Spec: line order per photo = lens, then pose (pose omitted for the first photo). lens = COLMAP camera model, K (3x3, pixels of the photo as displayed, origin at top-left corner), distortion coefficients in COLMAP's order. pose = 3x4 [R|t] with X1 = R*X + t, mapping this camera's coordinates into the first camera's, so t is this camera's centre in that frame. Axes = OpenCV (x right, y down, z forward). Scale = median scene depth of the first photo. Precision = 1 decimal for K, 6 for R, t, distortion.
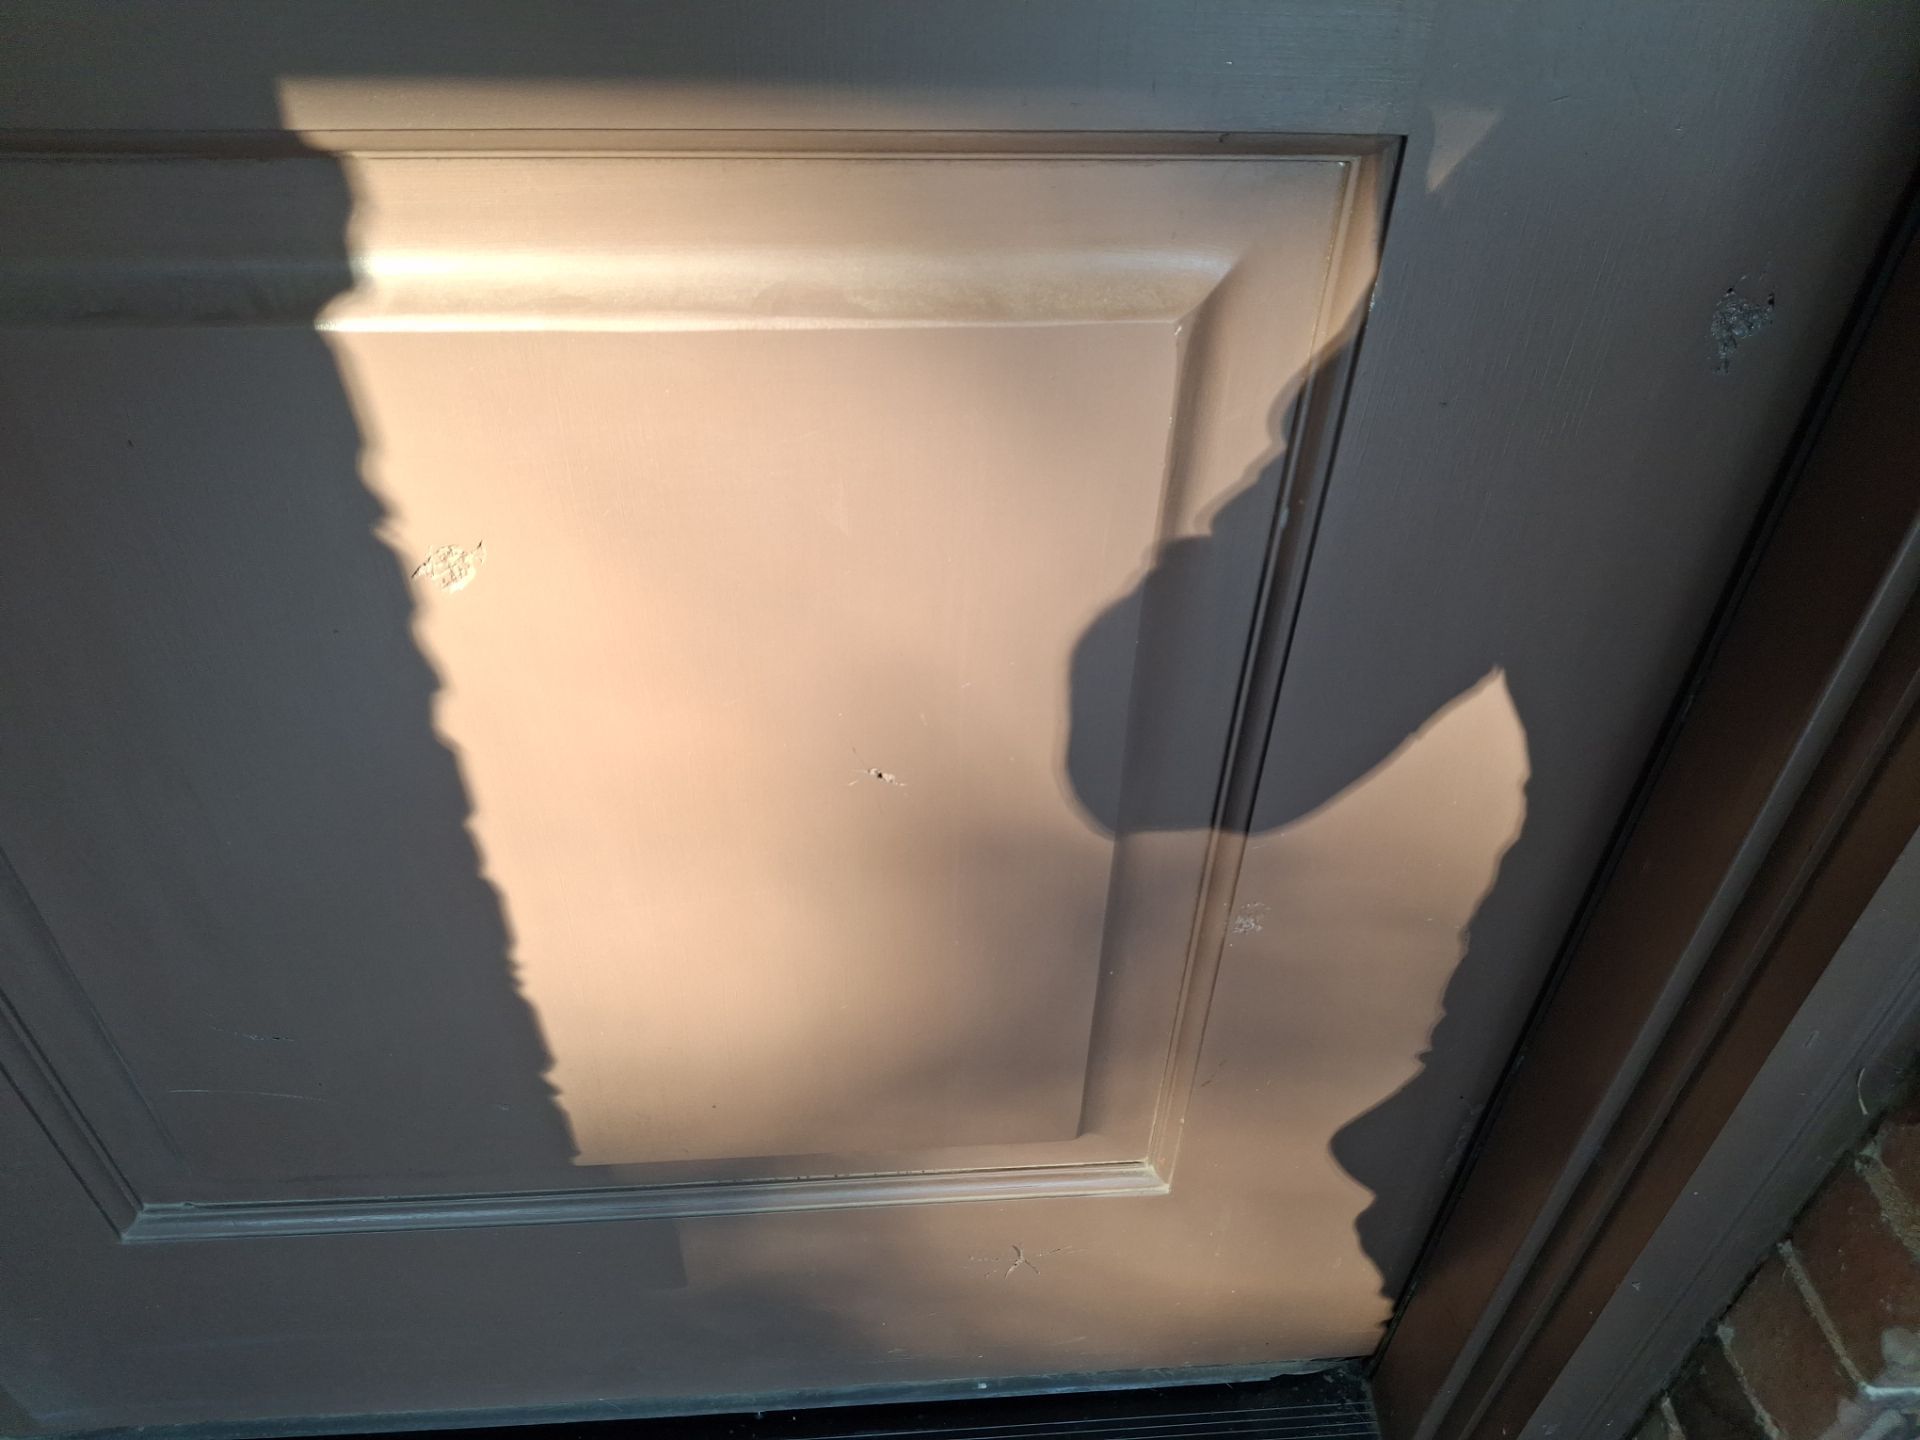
lens RADIAL K [[1466.2, 0, 966.0], [0, 1466.2, 716.5], [0, 0, 1]] dist [-0.080301, 0.072358]
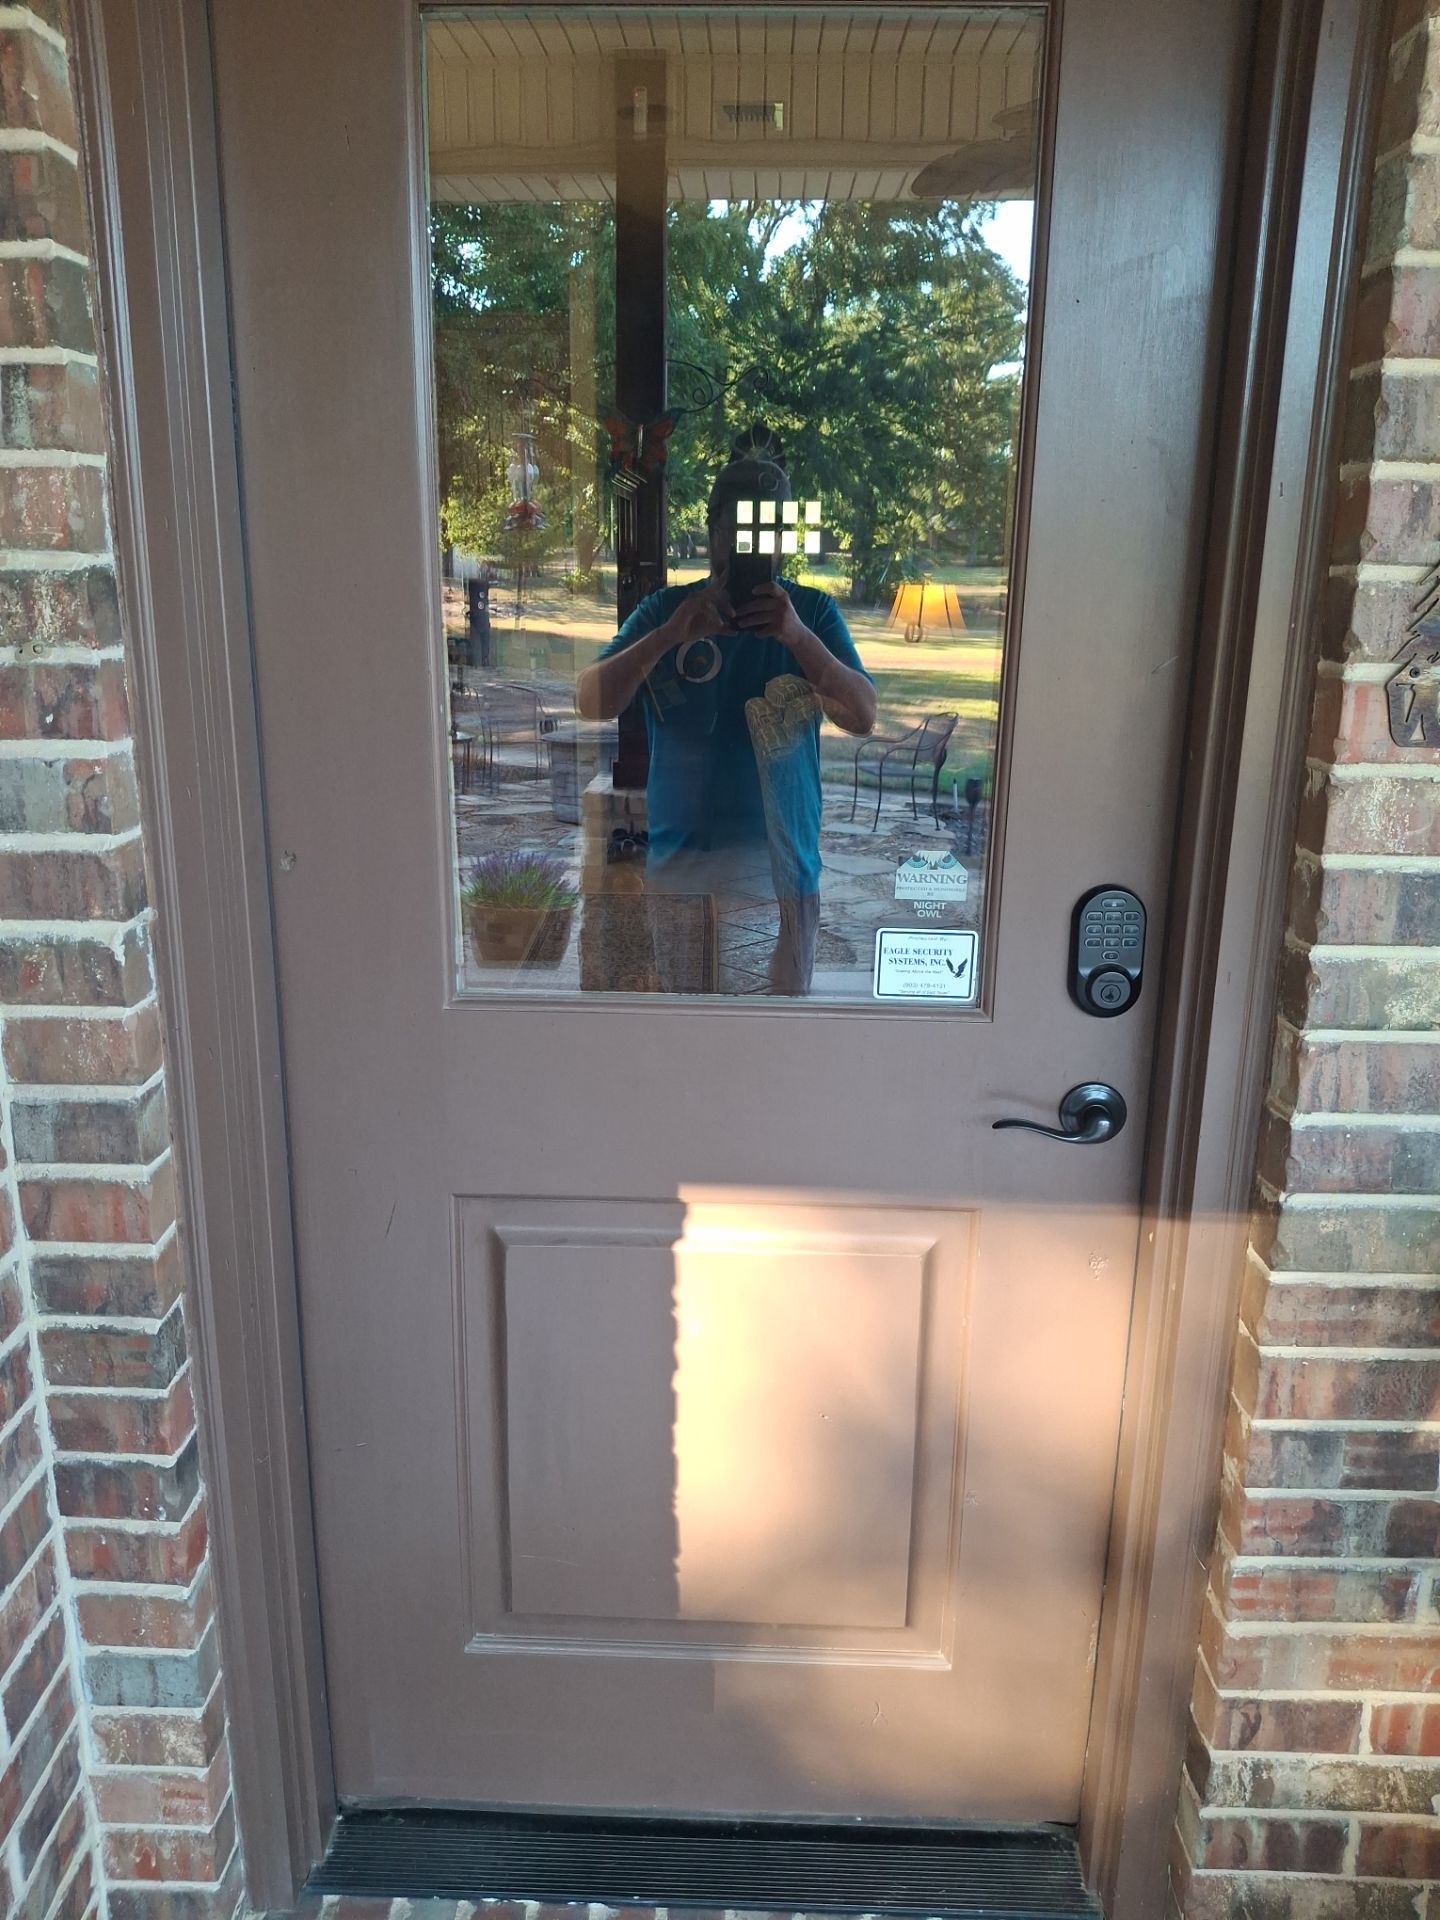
lens RADIAL K [[1466.2, 0, 724.7], [0, 1466.2, 964.4], [0, 0, 1]] dist [-0.080301, 0.072358]
pose [[0.993694, 0.014570, -0.111178, 0.040115], [-0.062556, 0.894911, -0.441839, 0.430120], [0.093057, 0.446007, 0.890179, -1.567365]]
